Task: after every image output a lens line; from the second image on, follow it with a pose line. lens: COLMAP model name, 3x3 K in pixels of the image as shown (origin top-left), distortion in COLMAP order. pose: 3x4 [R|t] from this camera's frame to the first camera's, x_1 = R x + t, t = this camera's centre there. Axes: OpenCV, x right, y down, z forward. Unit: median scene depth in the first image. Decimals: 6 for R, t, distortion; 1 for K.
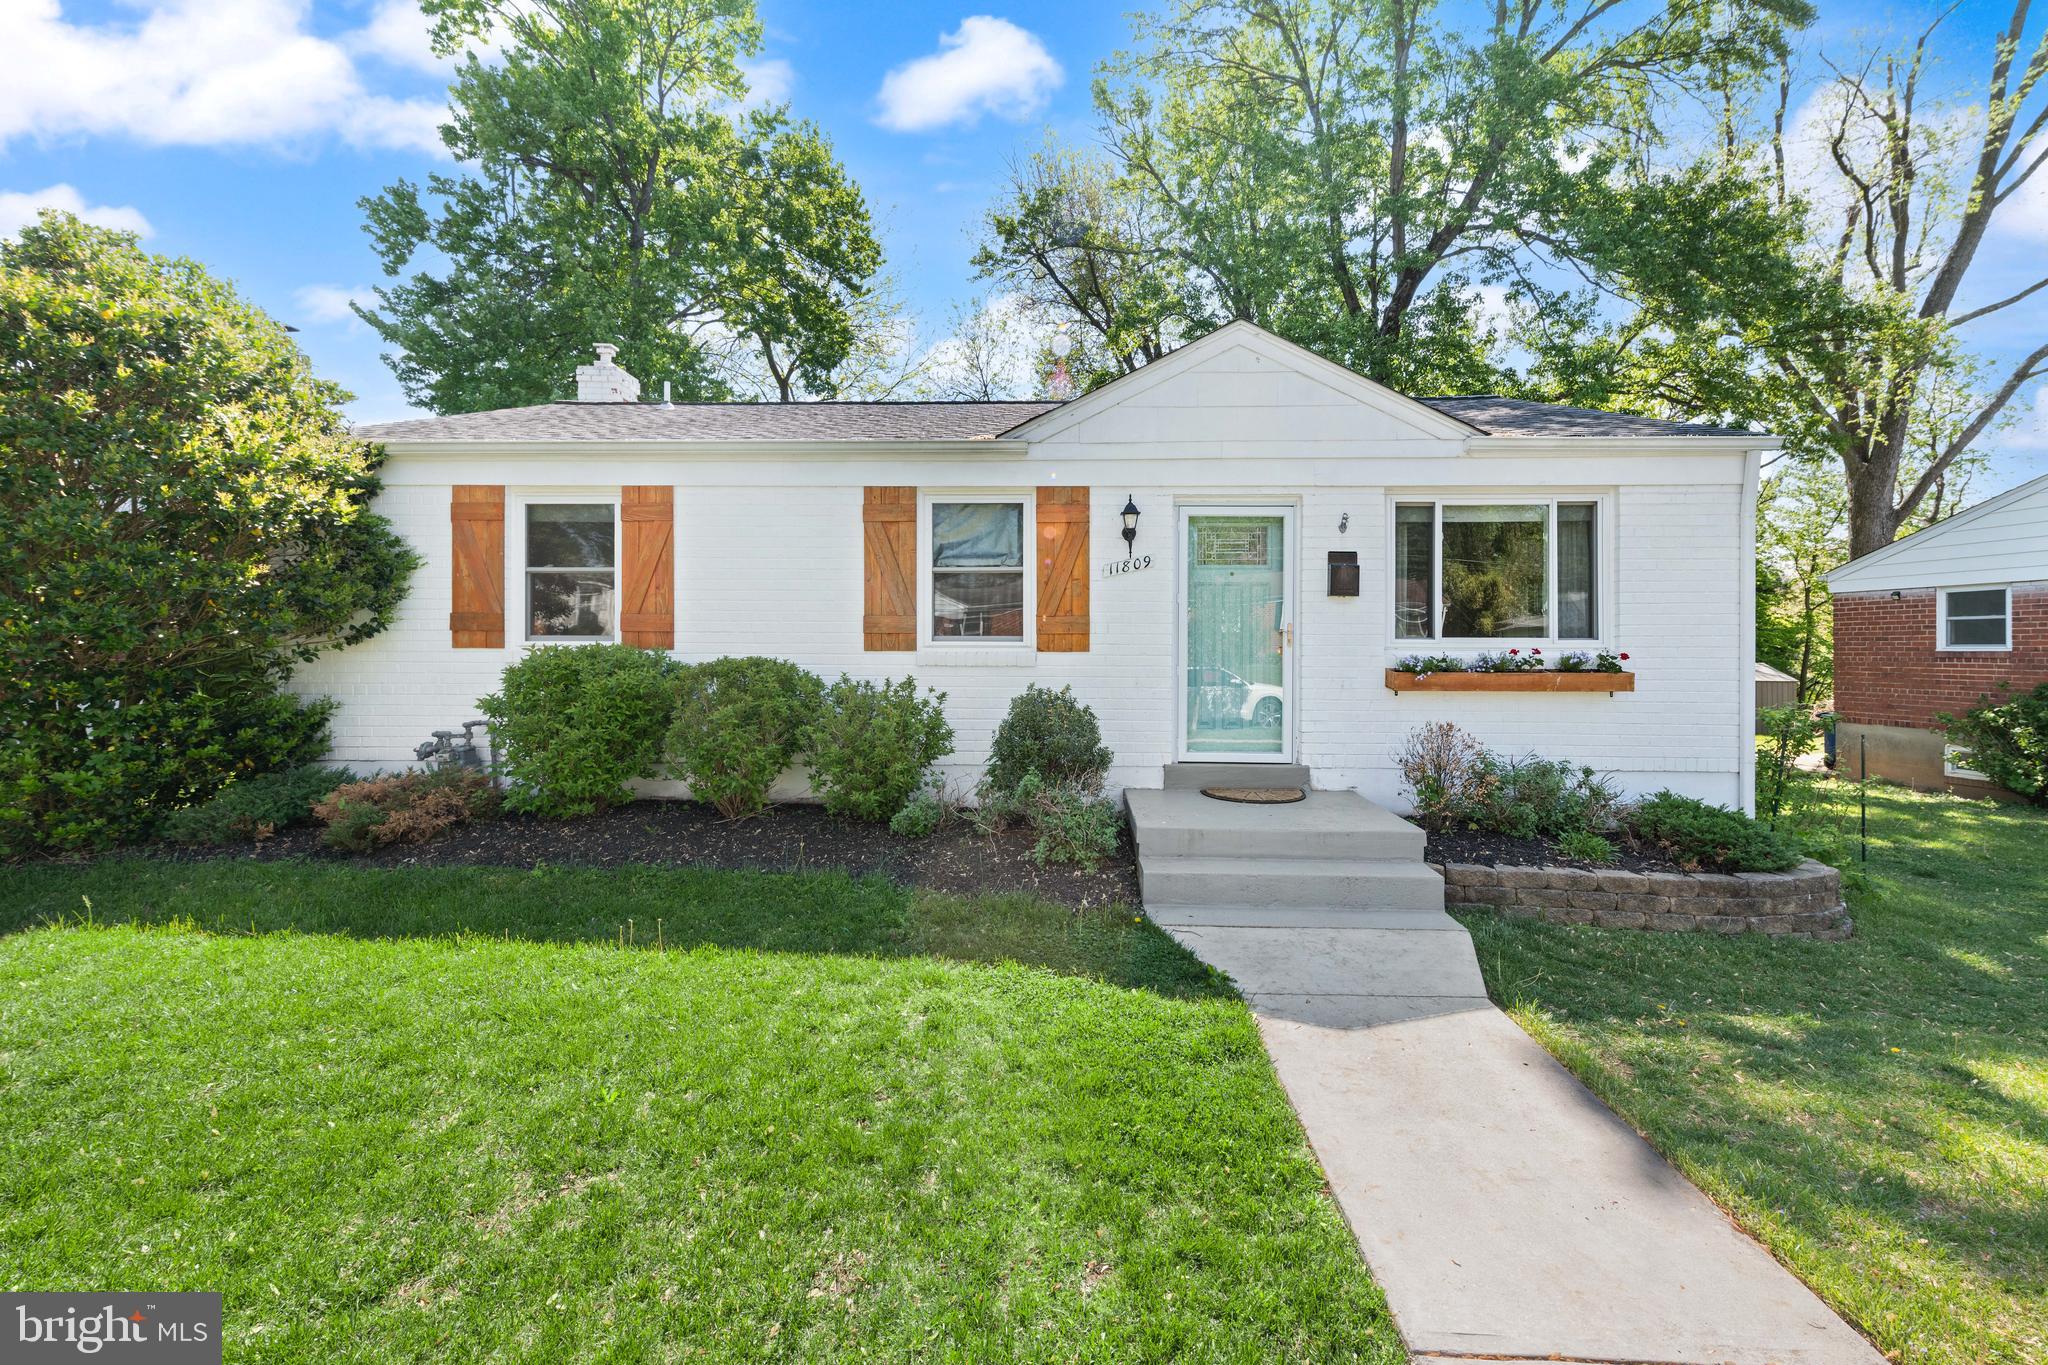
lens RADIAL K [[824.7, 0, 1026.1], [0, 824.7, 667.5], [0, 0, 1]] dist [0.000301, 0.000158]
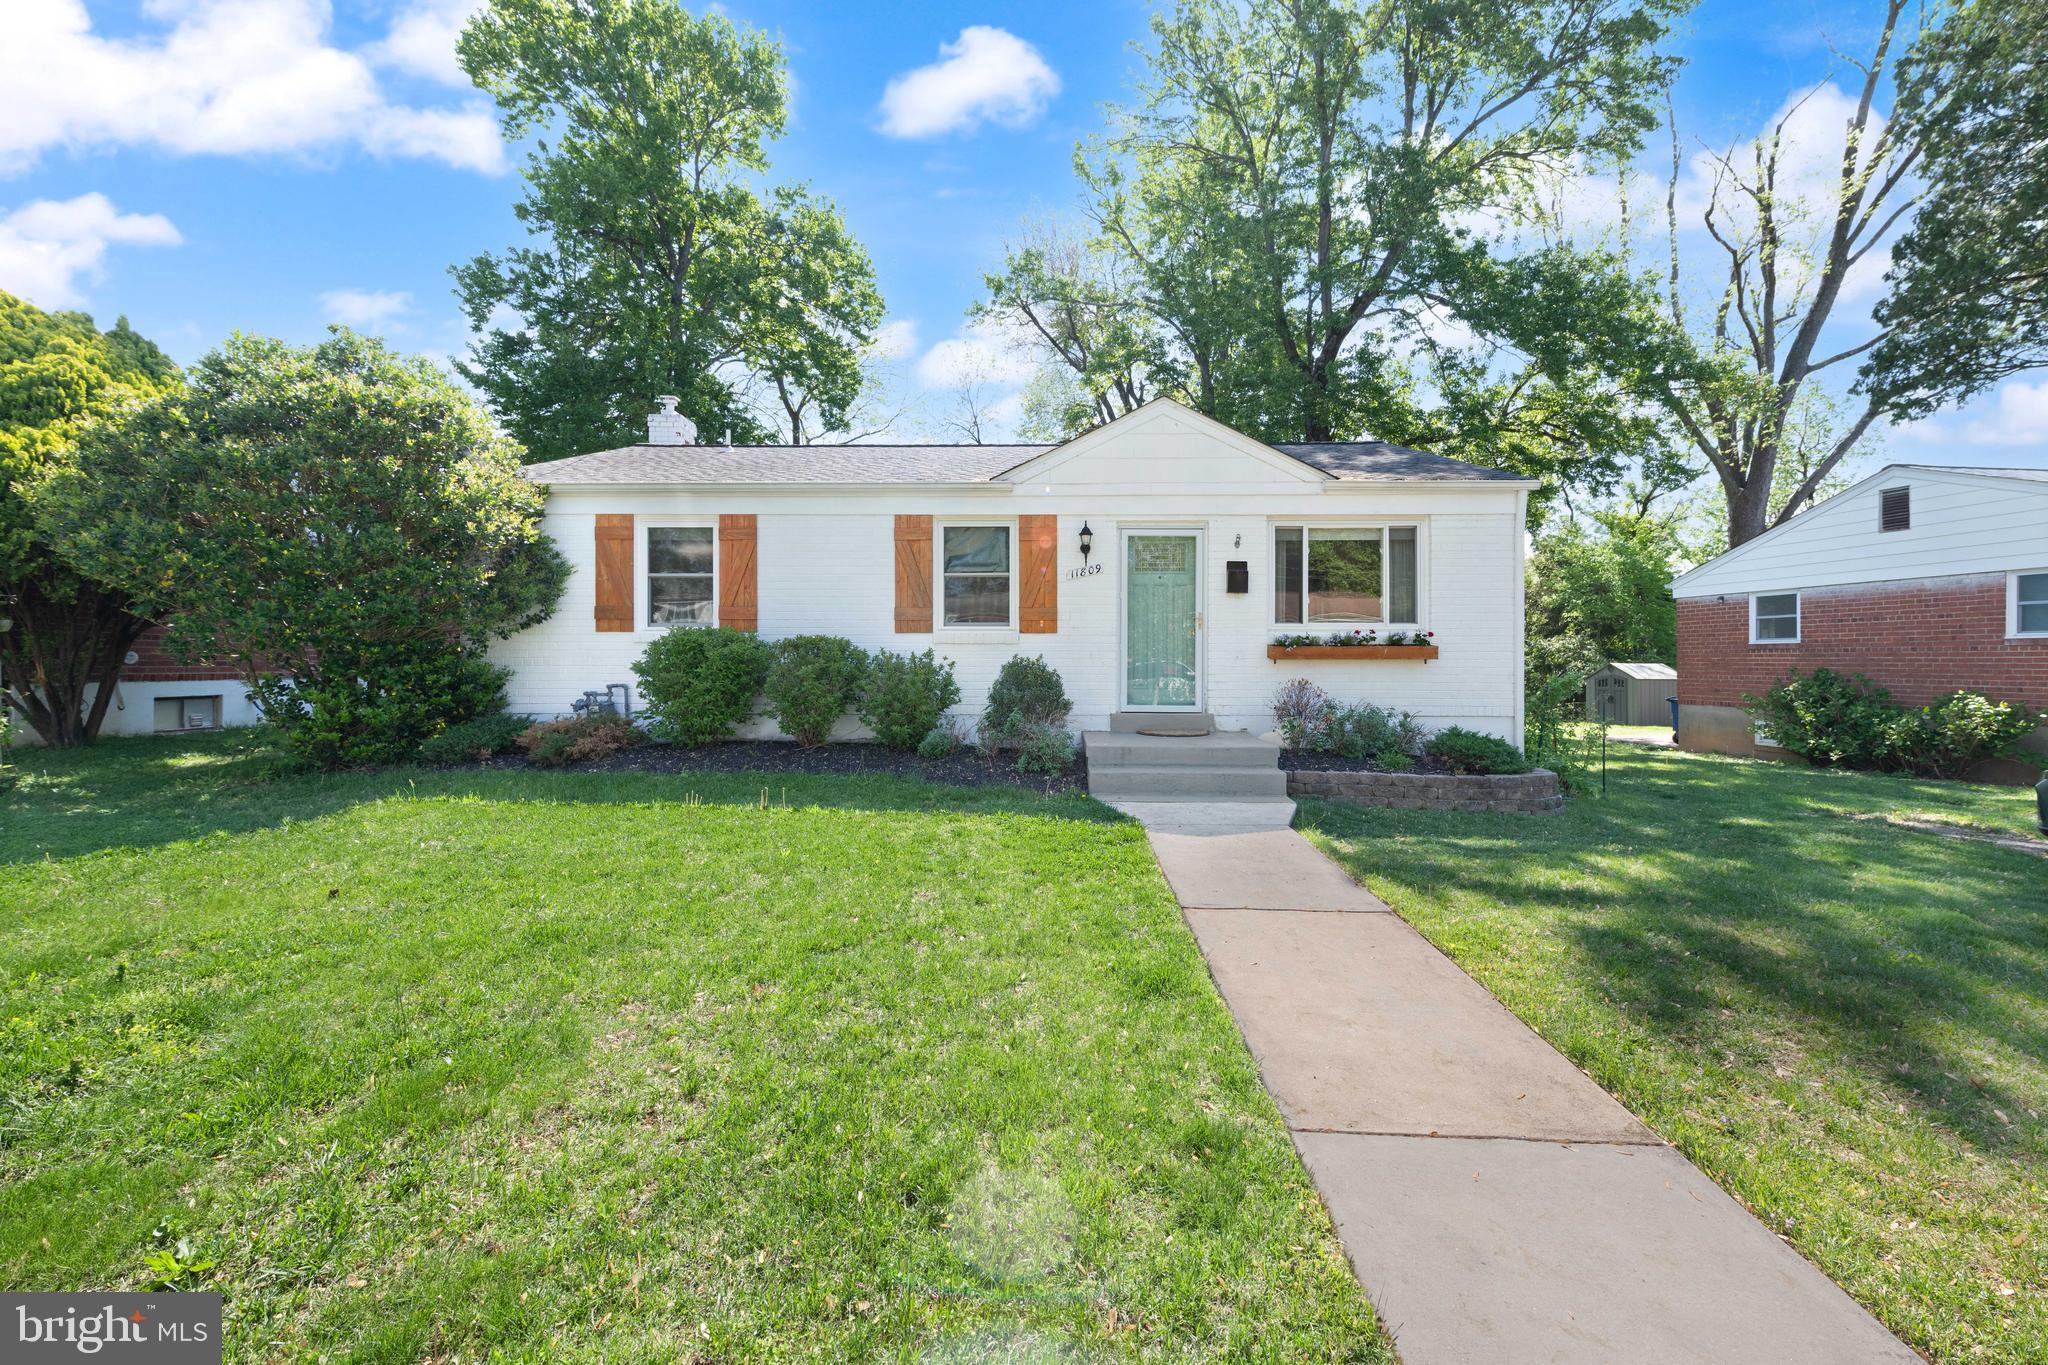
lens RADIAL K [[835.0, 0, 1024.0], [0, 835.0, 682.5], [0, 0, 1]] dist [0.000366, 0.000098]
pose [[0.999931, -0.002499, 0.011488, 0.002554], [0.002553, 0.999986, -0.004717, 0.042741], [-0.011476, 0.004746, 0.999923, -0.249113]]
